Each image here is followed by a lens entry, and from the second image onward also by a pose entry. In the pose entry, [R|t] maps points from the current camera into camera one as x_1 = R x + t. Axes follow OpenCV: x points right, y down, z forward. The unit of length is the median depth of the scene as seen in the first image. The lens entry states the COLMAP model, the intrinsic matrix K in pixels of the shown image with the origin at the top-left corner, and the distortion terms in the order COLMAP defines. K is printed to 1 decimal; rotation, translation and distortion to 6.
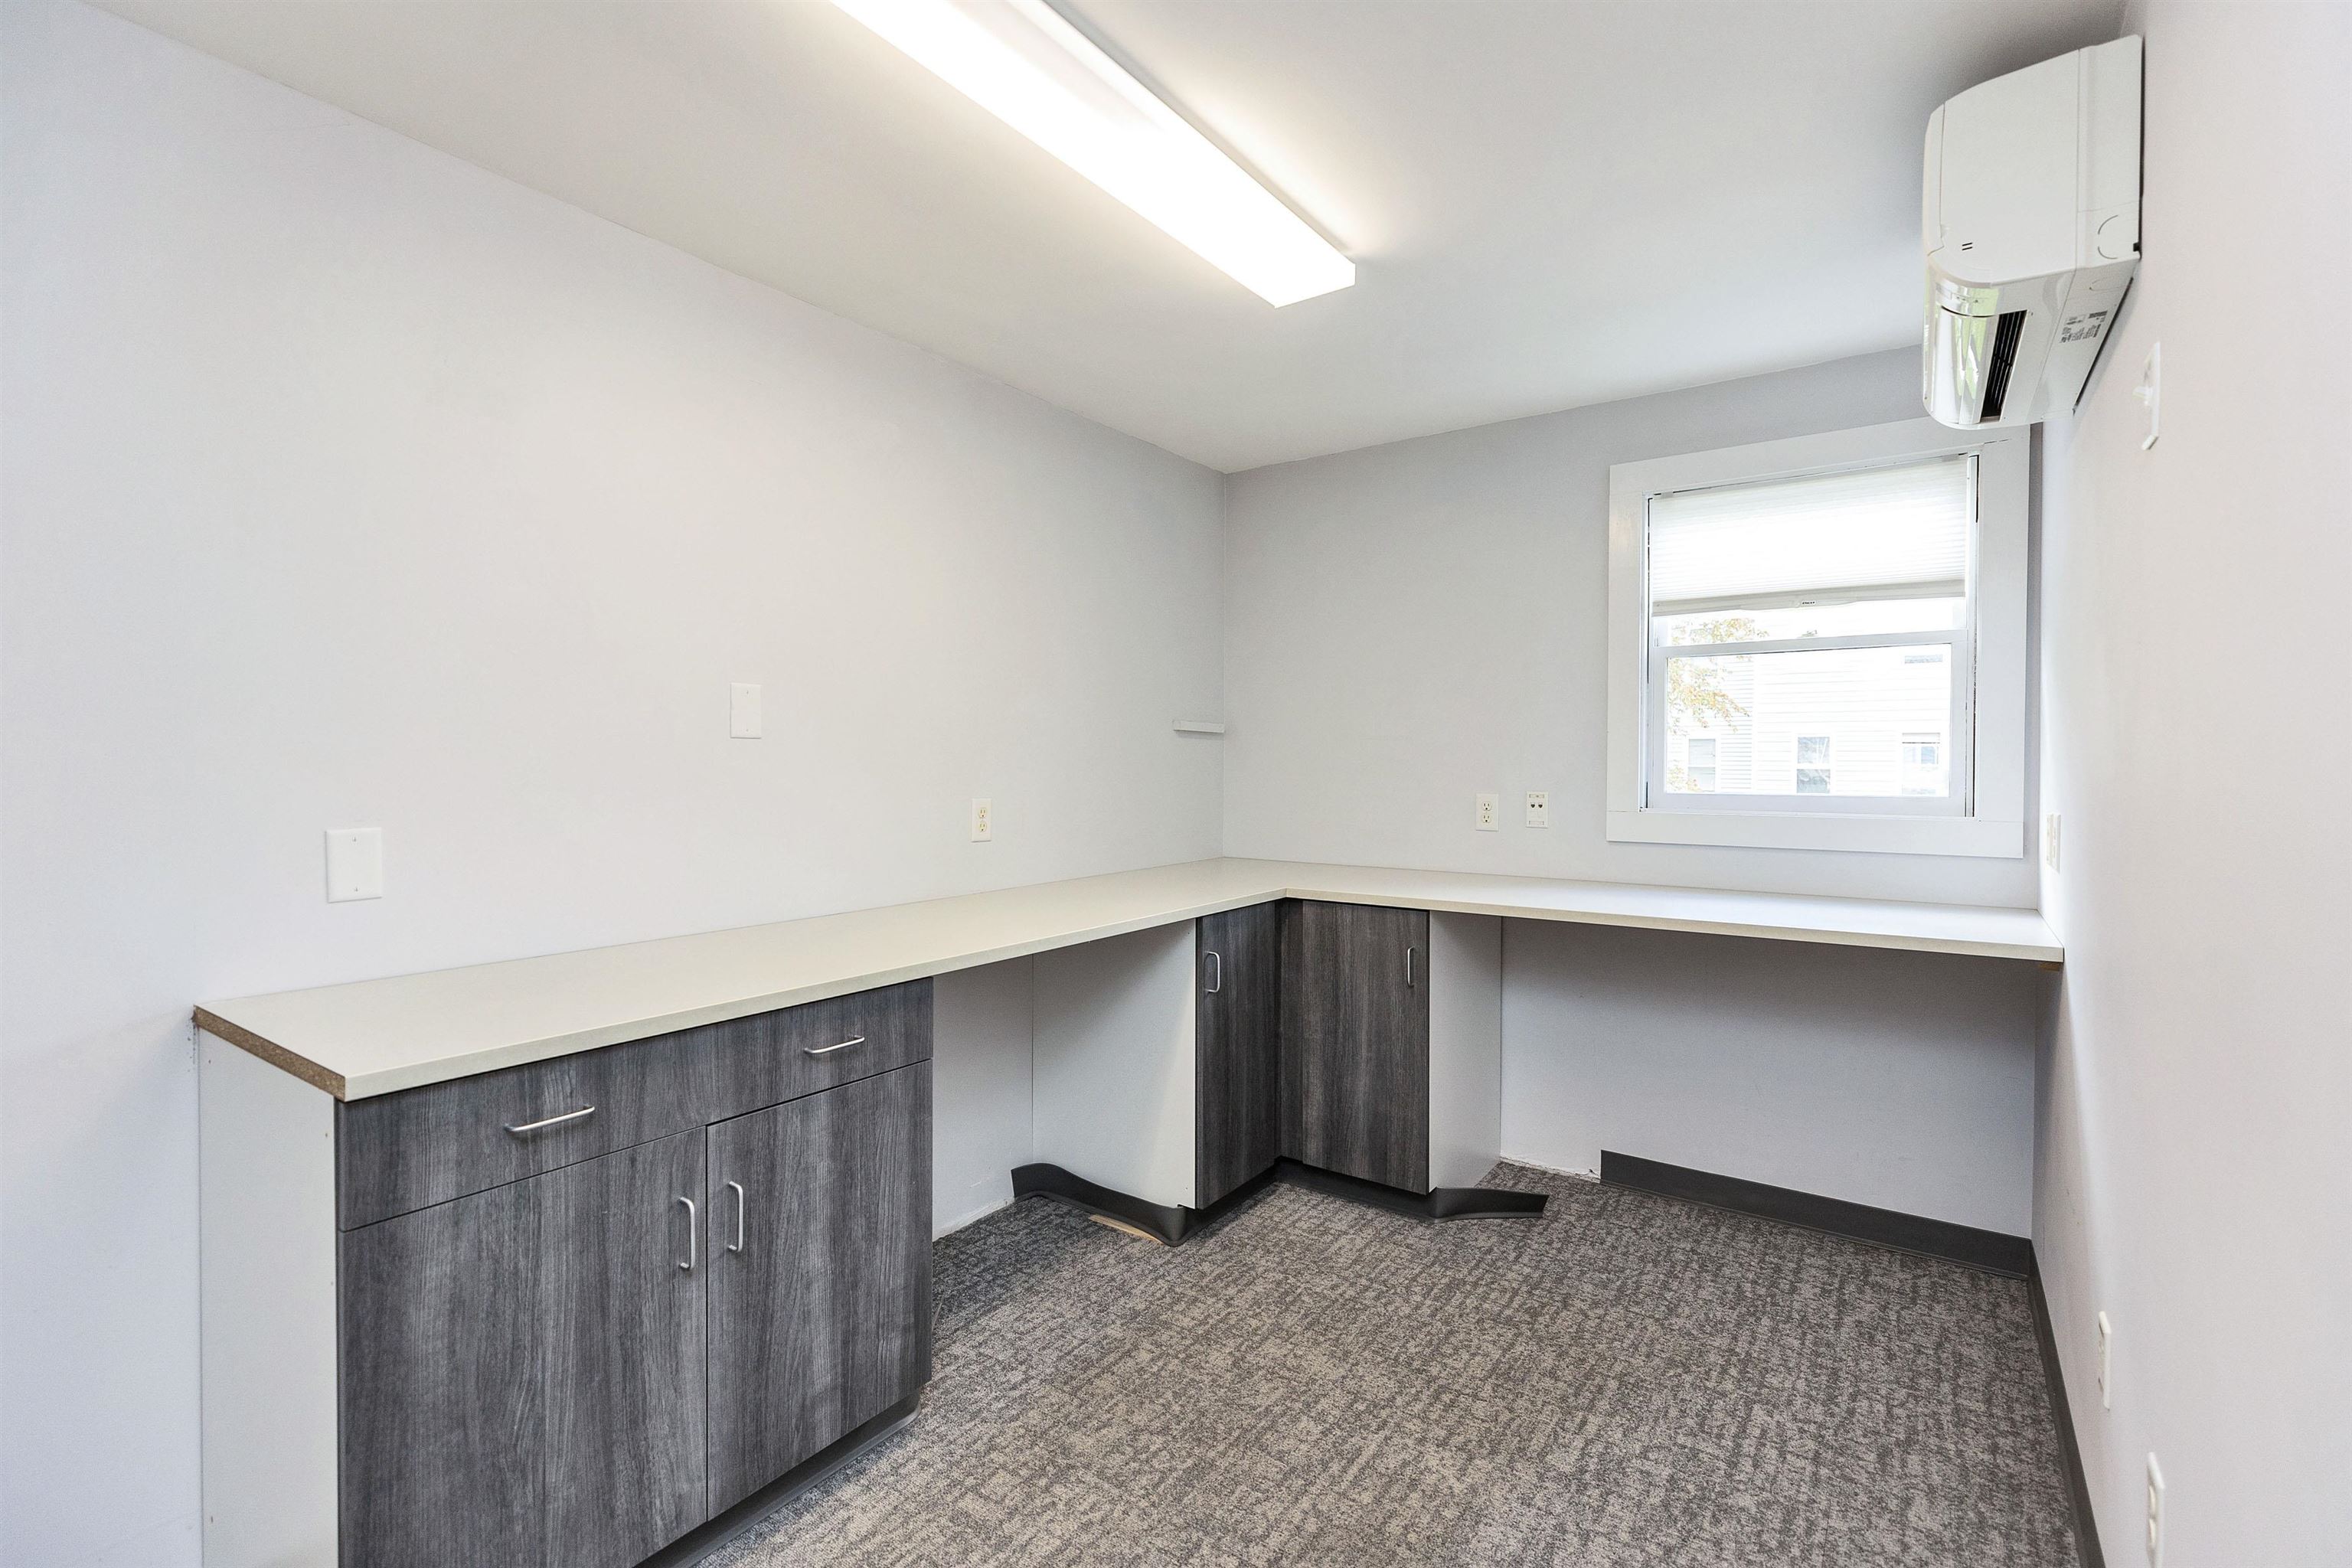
lens RADIAL K [[1039.5, 0, 1157.9], [0, 1039.5, 756.7], [0, 0, 1]] dist [-0.002142, -0.000326]
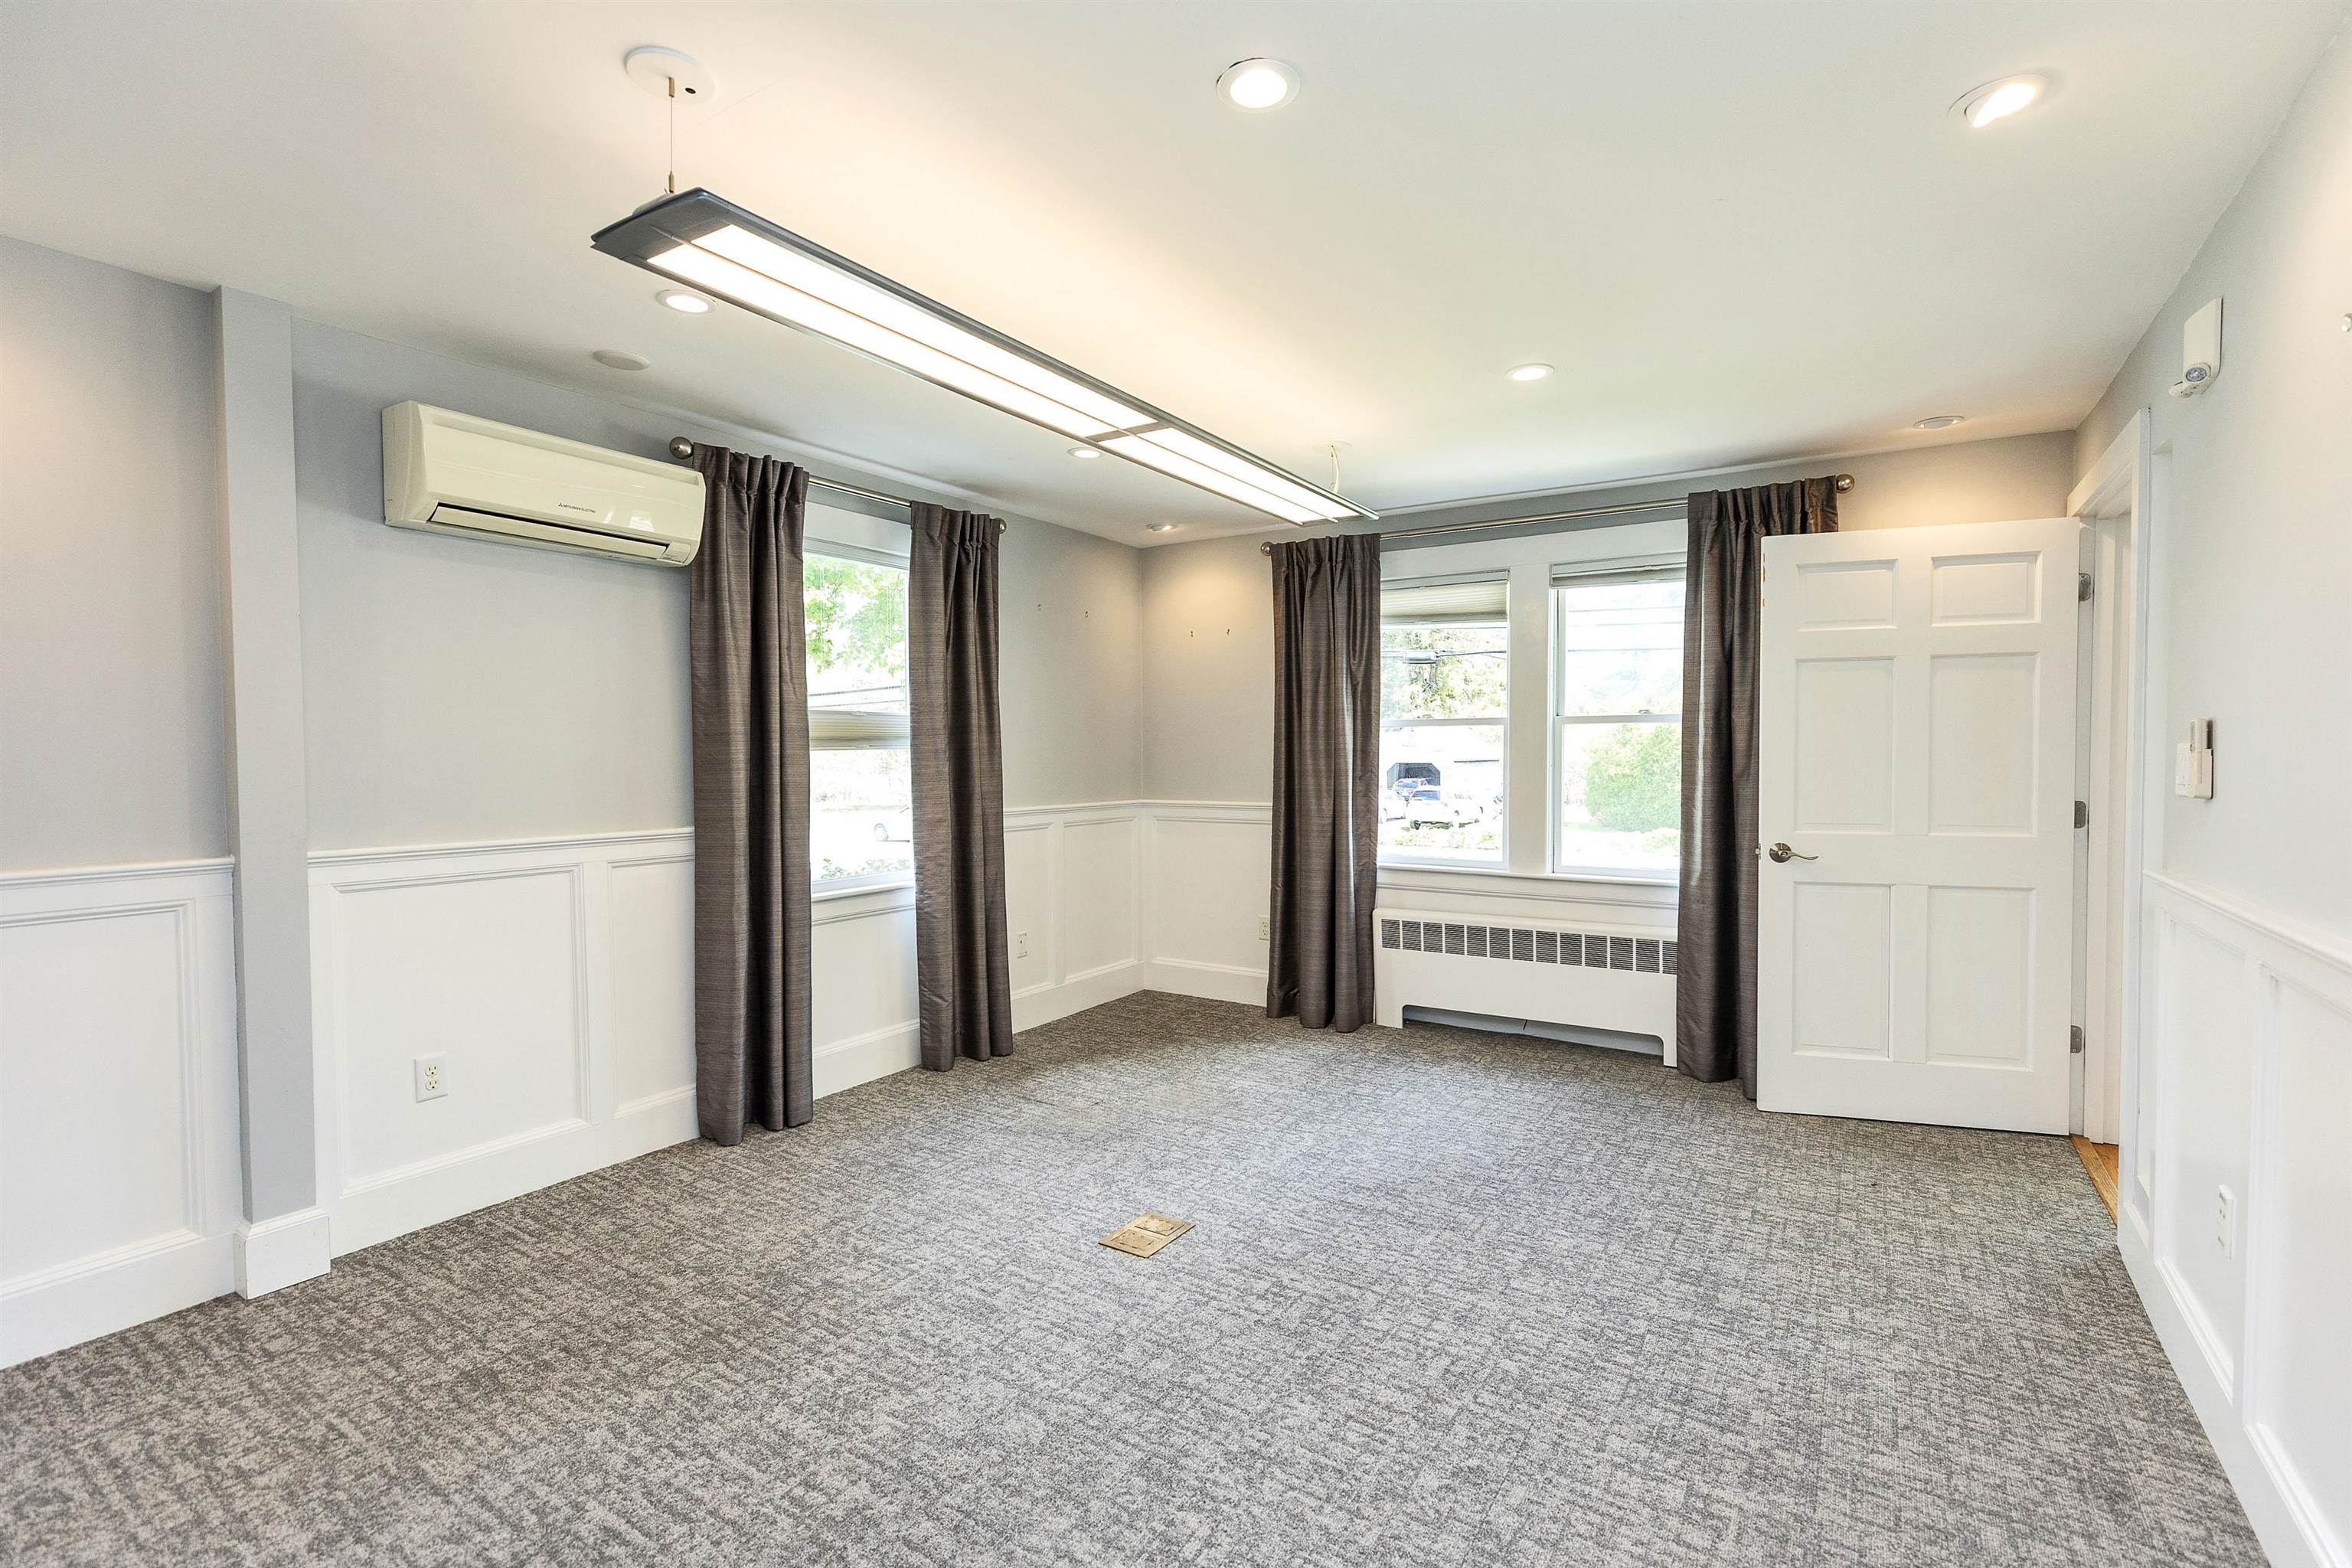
lens RADIAL K [[1068.3, 0, 1176.0], [0, 1068.3, 784.0], [0, 0, 1]] dist [0.007139, -0.000572]
pose [[-0.051372, -0.032397, 0.998154, -0.463804], [0.004482, 0.999456, 0.032670, -0.002040], [-0.998670, 0.006152, -0.051199, 0.350205]]
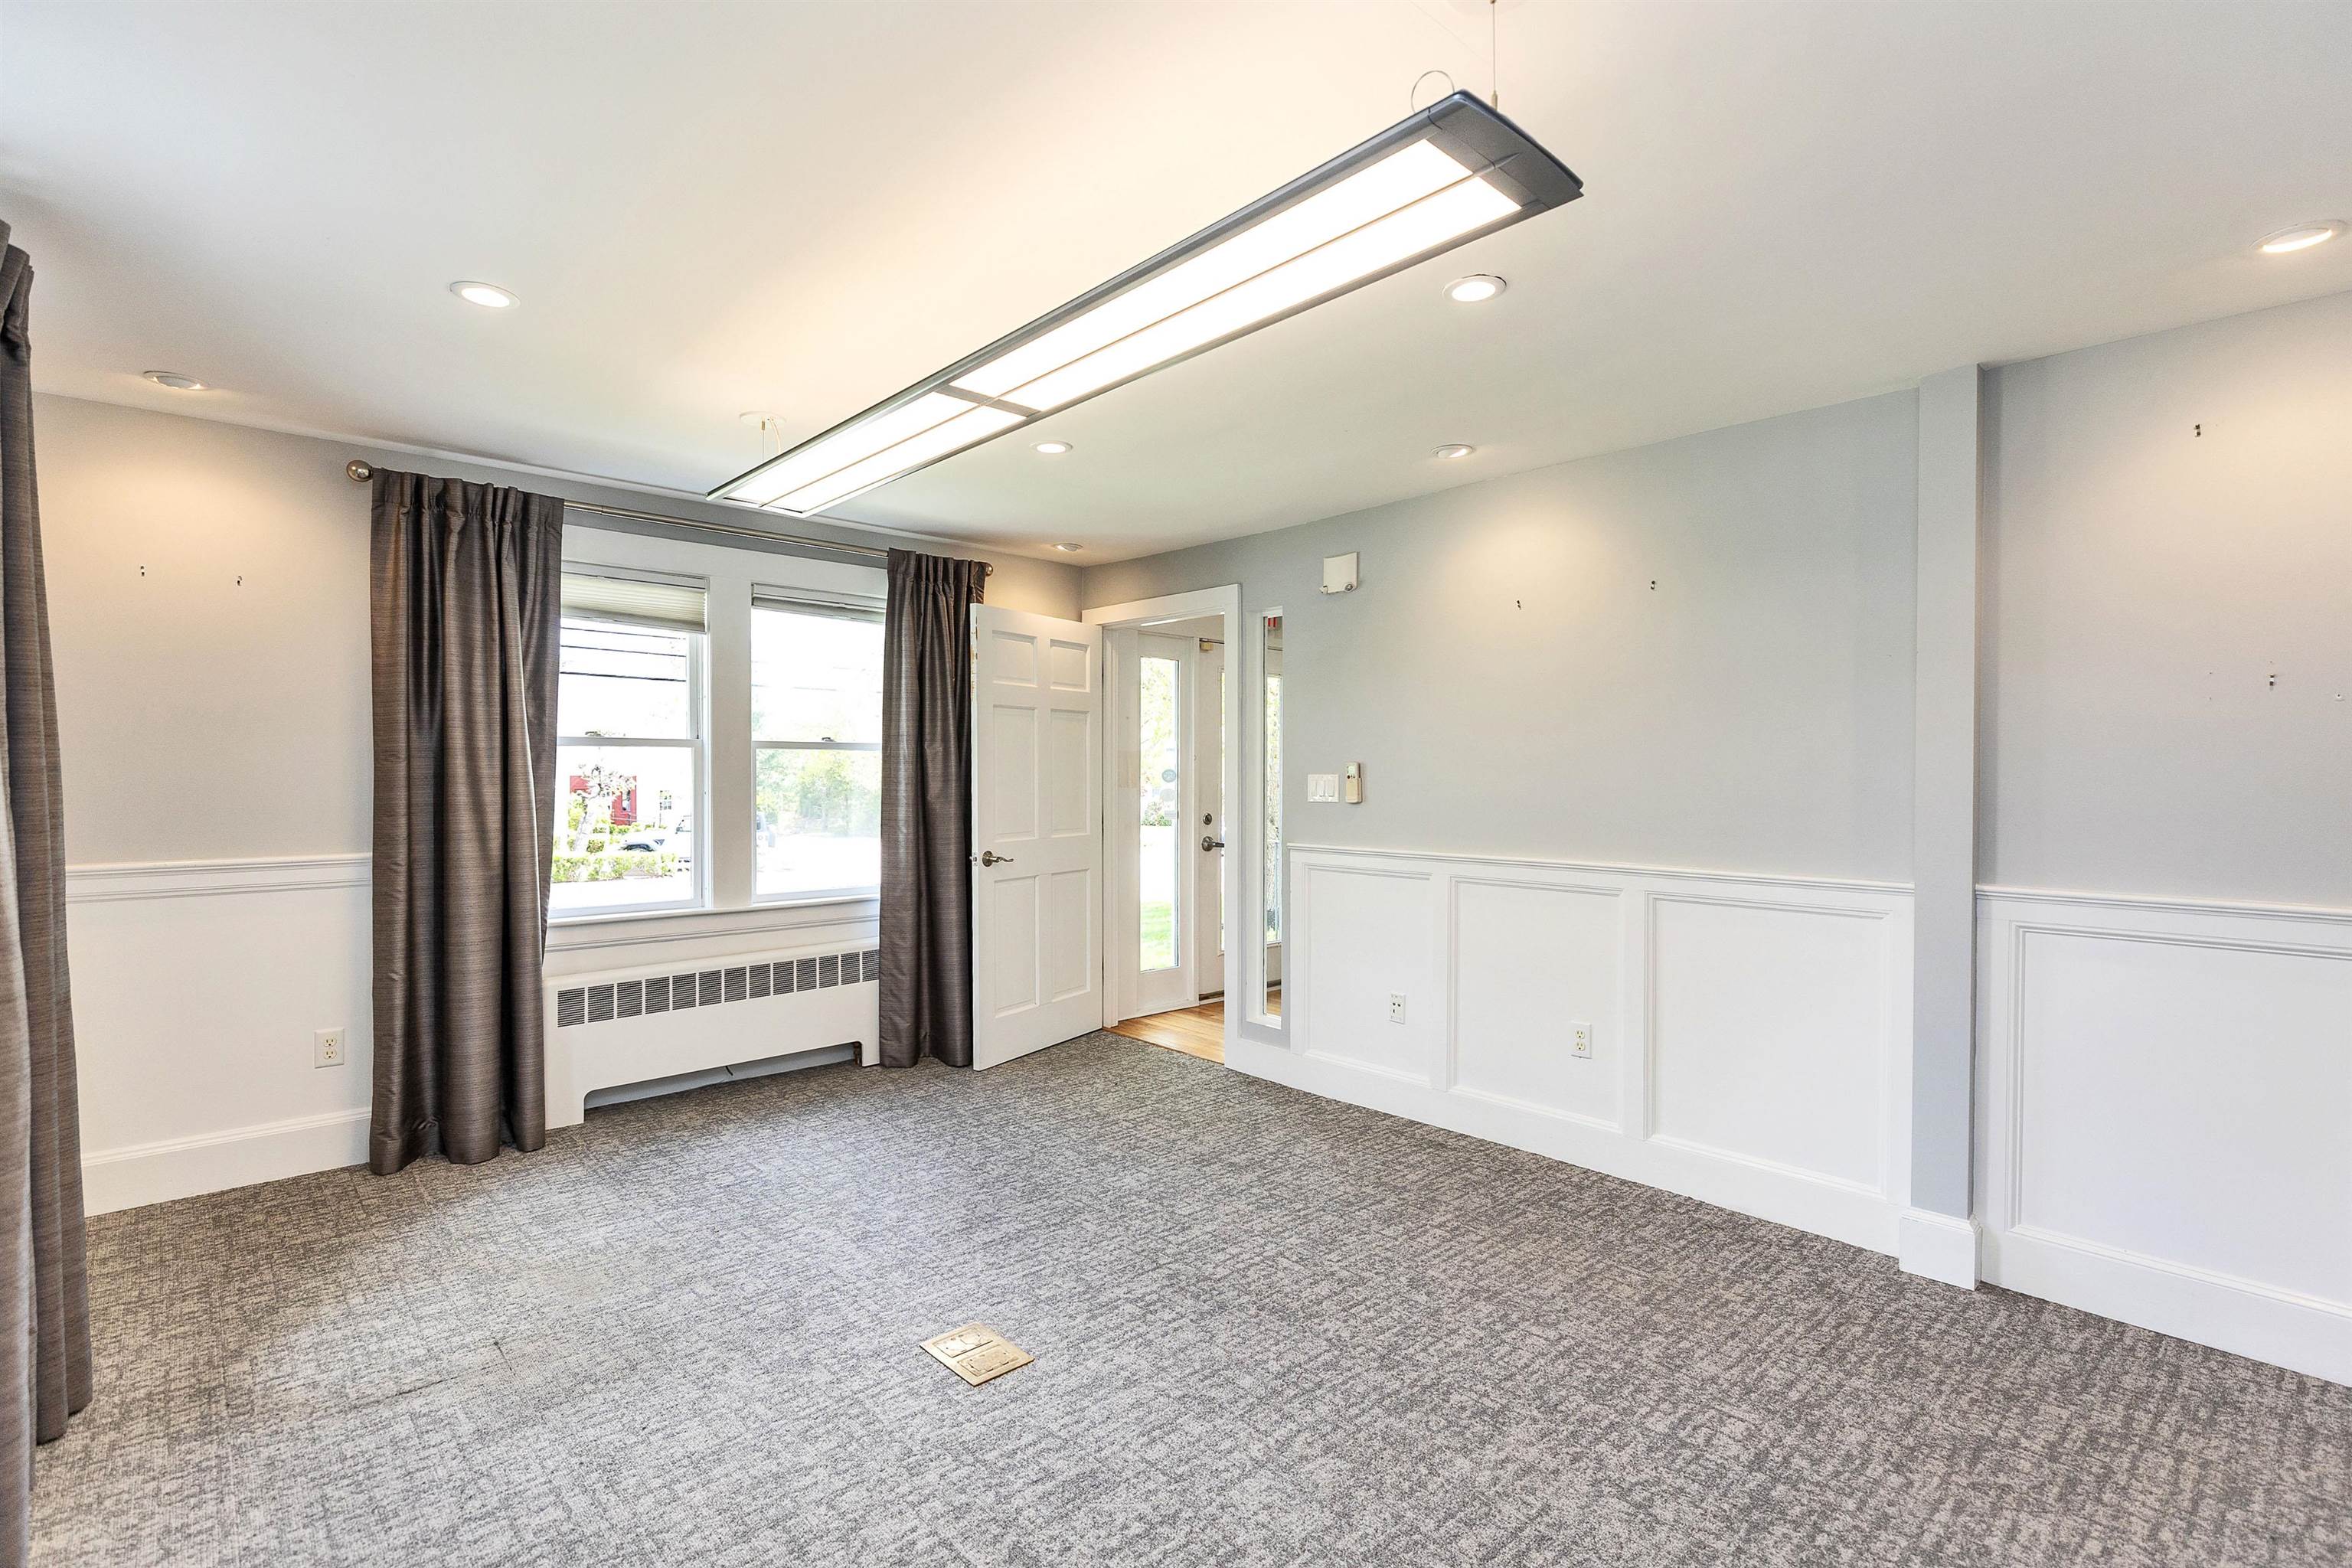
lens RADIAL K [[1098.3, 0, 1176.0], [0, 1098.3, 784.0], [0, 0, 1]] dist [0.005495, -0.000184]
pose [[-0.979985, -0.005290, 0.198999, -0.382923], [-0.002980, 0.999925, 0.011905, -0.002575], [-0.199047, 0.011074, -0.979927, 0.446471]]
